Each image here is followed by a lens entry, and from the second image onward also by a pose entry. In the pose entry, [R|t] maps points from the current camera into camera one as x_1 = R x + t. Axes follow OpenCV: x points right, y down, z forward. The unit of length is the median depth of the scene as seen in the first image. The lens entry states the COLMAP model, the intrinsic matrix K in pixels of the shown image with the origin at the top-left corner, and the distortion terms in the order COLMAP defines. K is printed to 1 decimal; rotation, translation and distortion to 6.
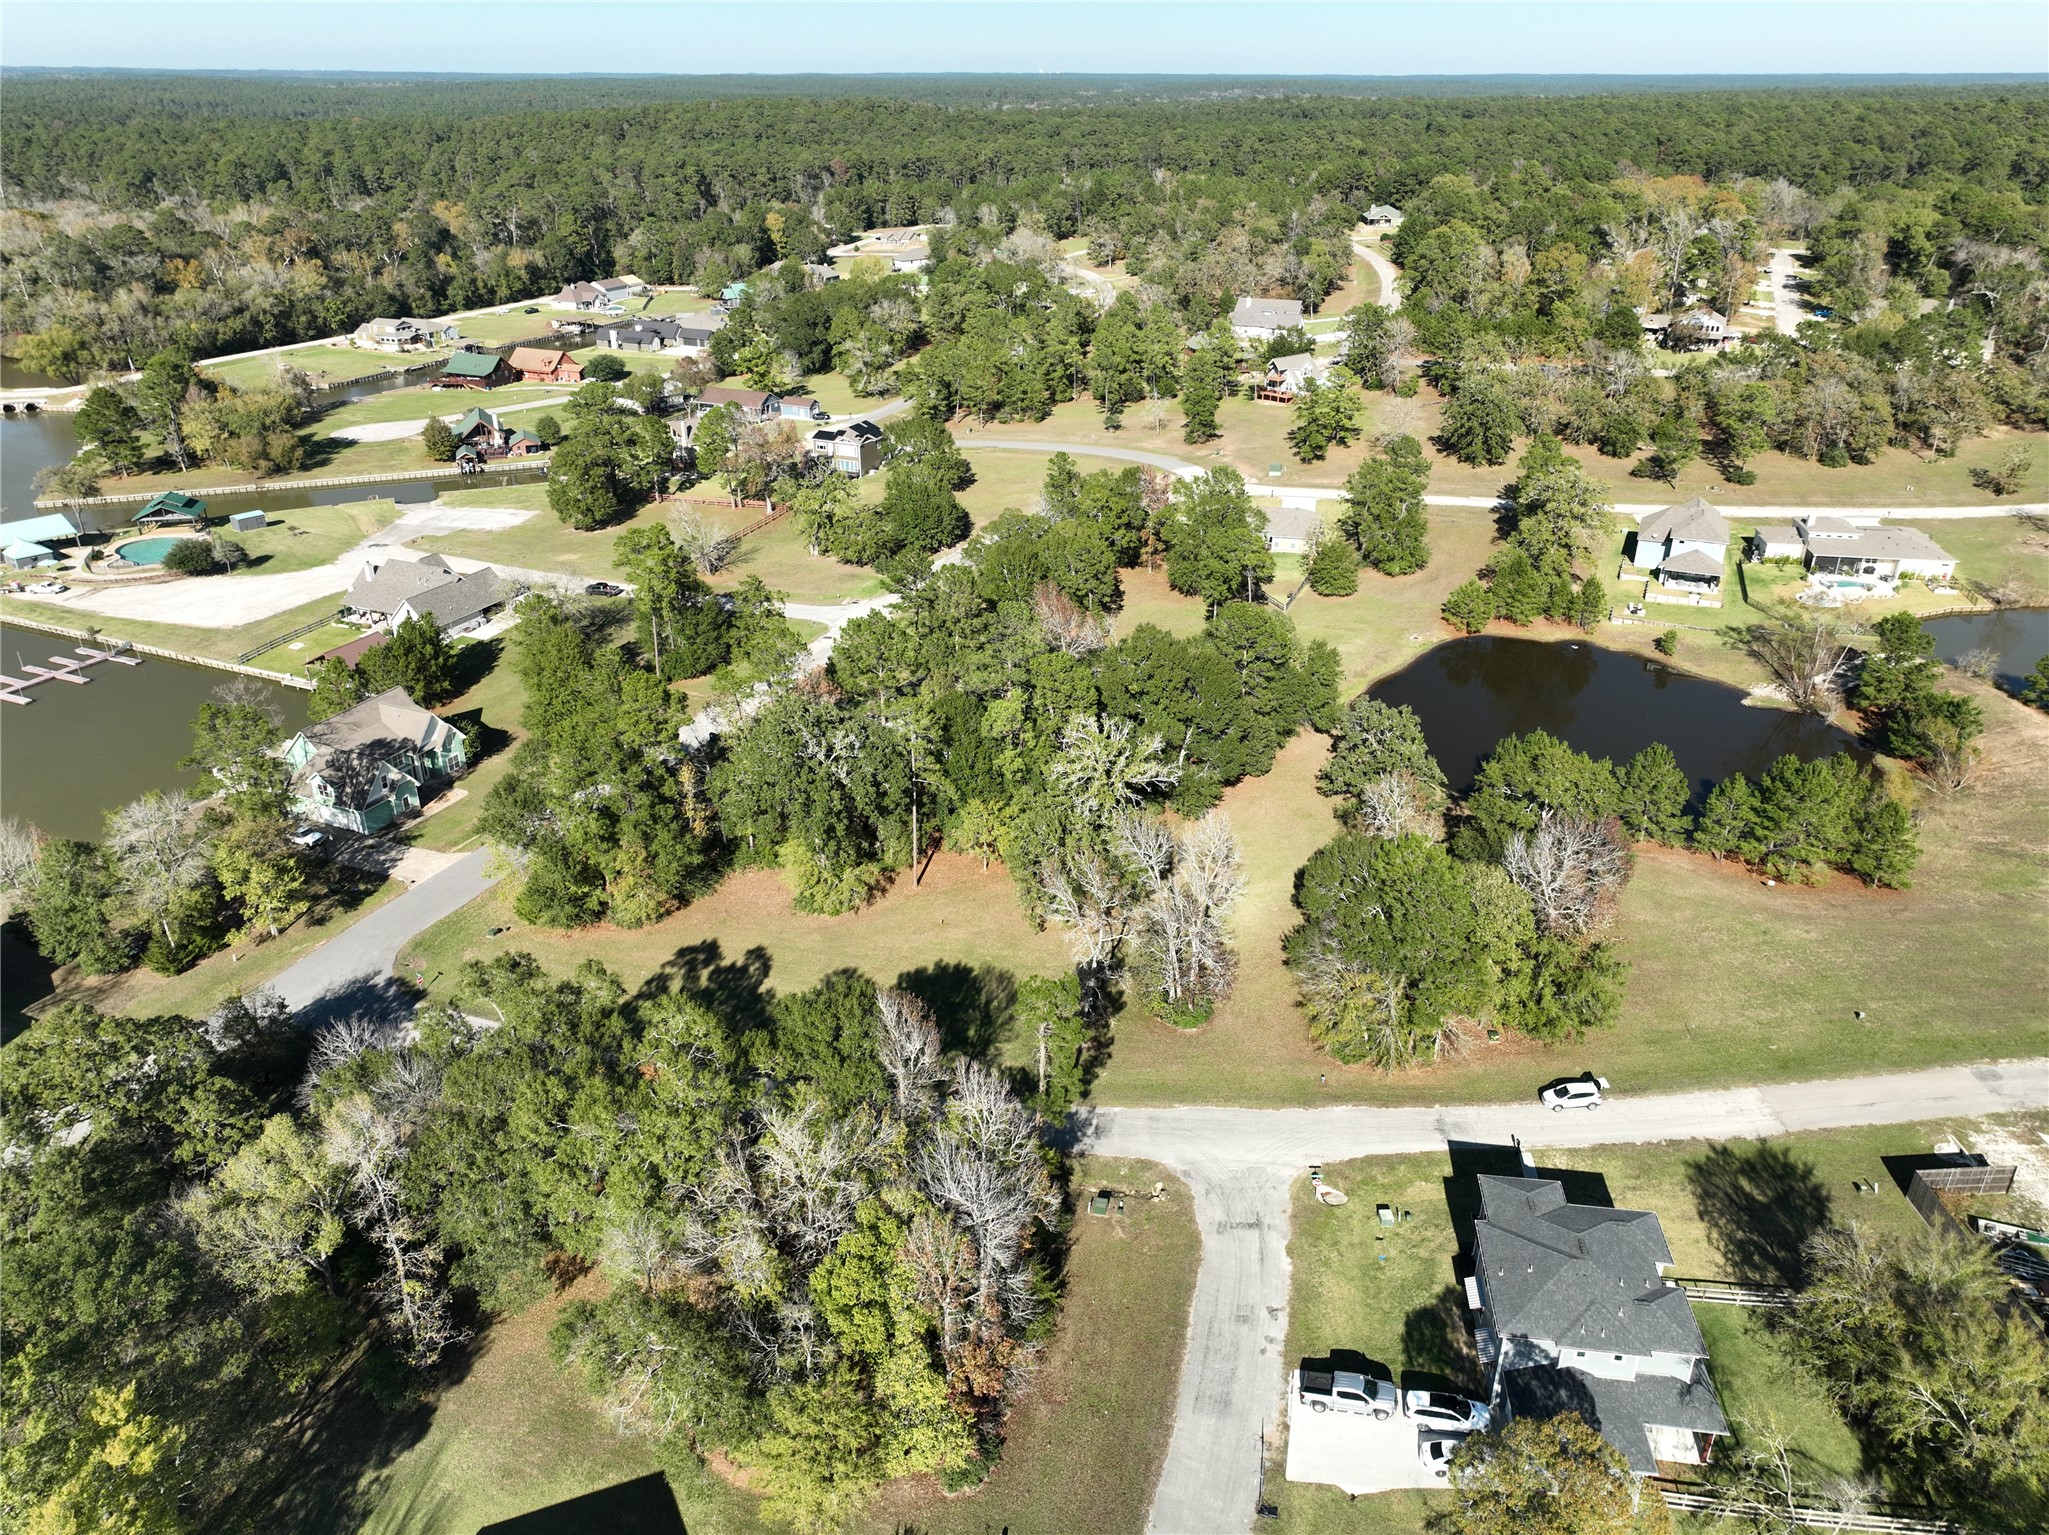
lens RADIAL K [[1449.2, 0, 1033.3], [0, 1449.2, 743.2], [0, 0, 1]] dist [-0.009333, 0.021171]
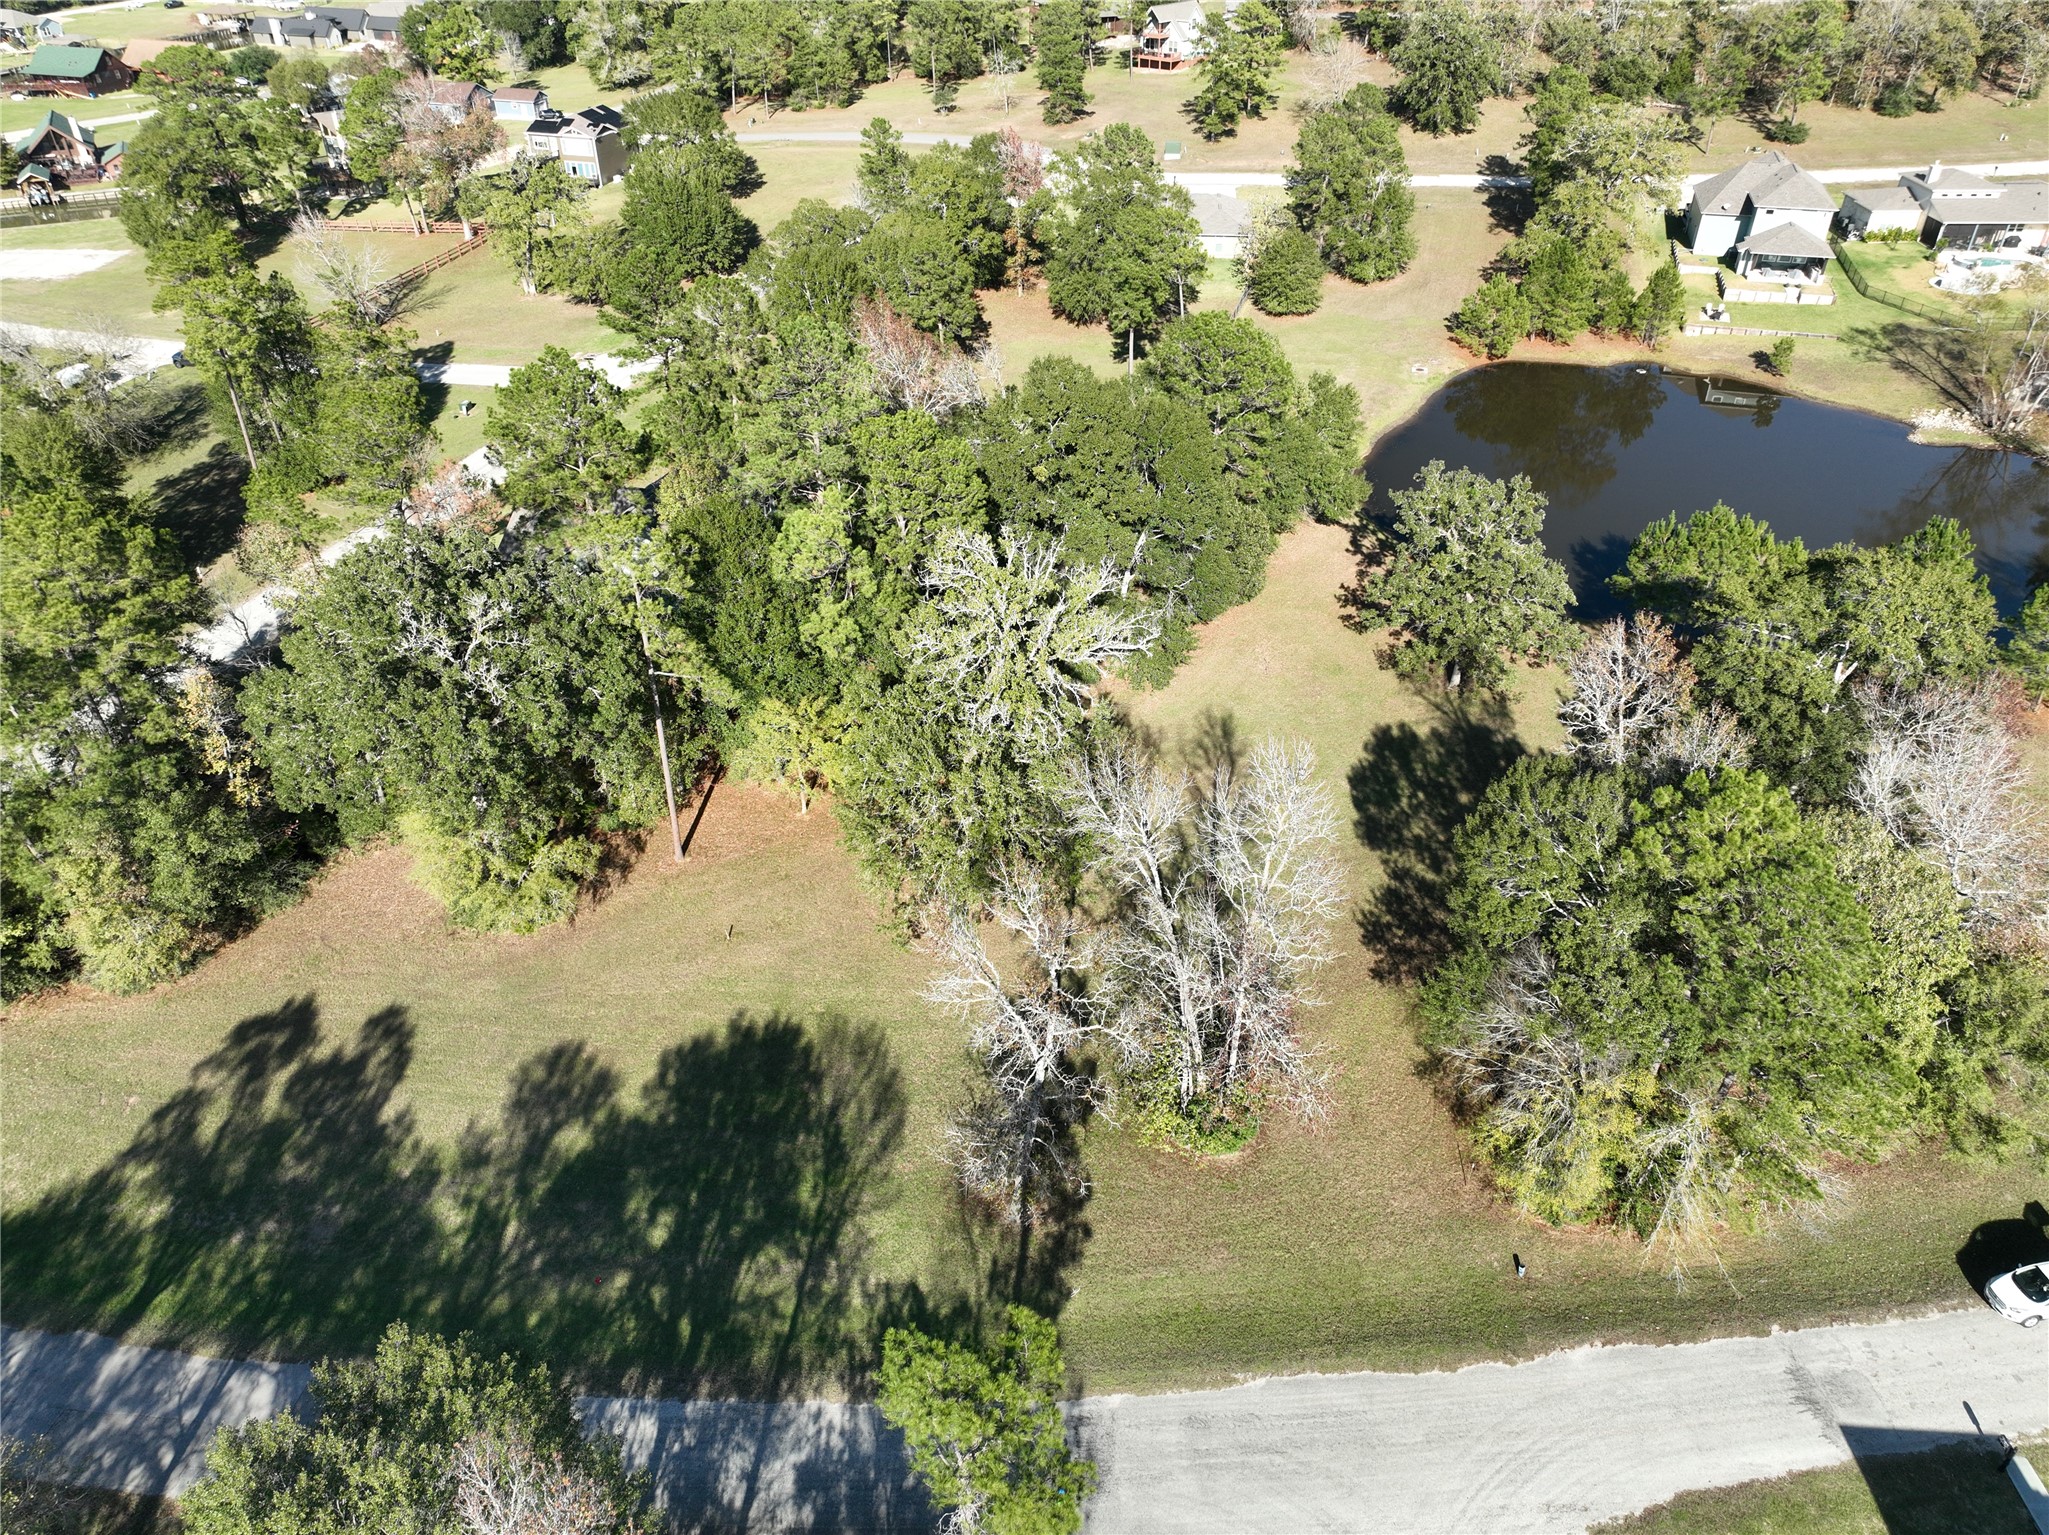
lens RADIAL K [[1432.0, 0, 1056.8], [0, 1432.0, 768.9], [0, 0, 1]] dist [-0.002961, 0.018900]
pose [[0.990374, -0.079858, 0.113058, 0.001663], [0.059009, 0.982435, 0.177029, -0.016421], [-0.125210, -0.168654, 0.977690, 0.316667]]
